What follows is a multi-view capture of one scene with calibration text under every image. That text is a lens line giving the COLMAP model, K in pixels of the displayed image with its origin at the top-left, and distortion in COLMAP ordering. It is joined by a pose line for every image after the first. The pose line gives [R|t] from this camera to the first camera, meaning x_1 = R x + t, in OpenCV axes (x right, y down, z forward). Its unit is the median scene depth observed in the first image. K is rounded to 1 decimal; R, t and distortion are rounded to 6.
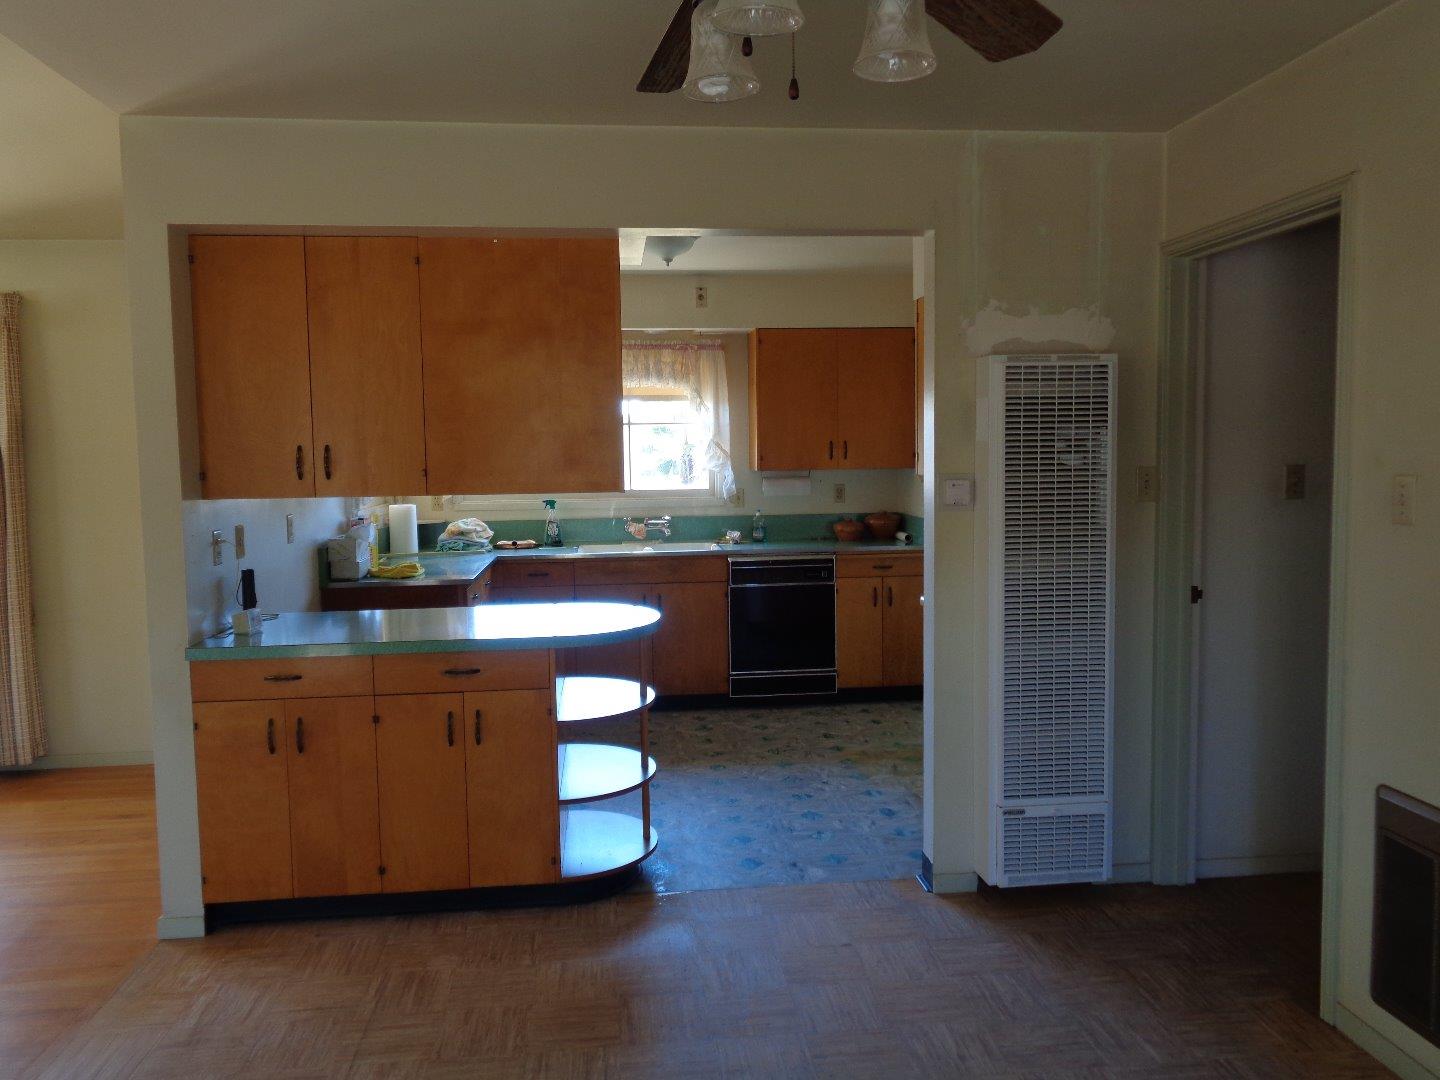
lens RADIAL K [[1090.6, 0, 712.1], [0, 1090.6, 522.2], [0, 0, 1]] dist [0.010482, 0.002242]
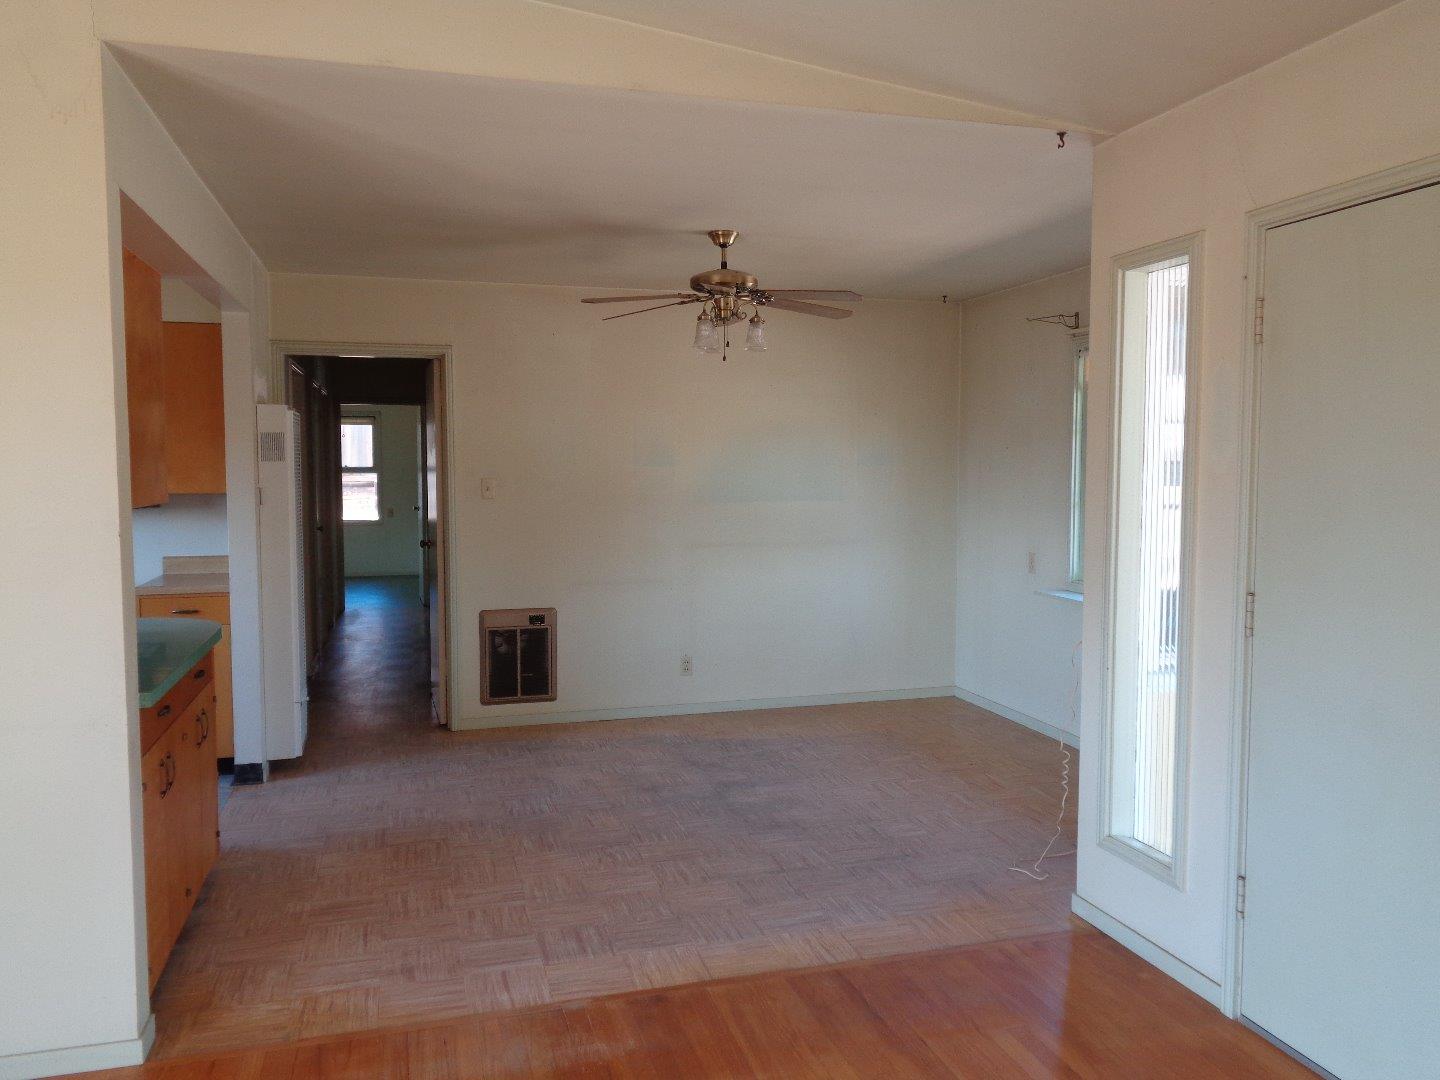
lens RADIAL K [[1090.6, 0, 712.1], [0, 1090.6, 522.2], [0, 0, 1]] dist [0.010482, 0.002242]
pose [[-0.179711, -0.032801, 0.983172, -1.604117], [0.072063, 0.996320, 0.046412, -0.014580], [-0.981076, 0.079191, -0.176686, 0.846700]]
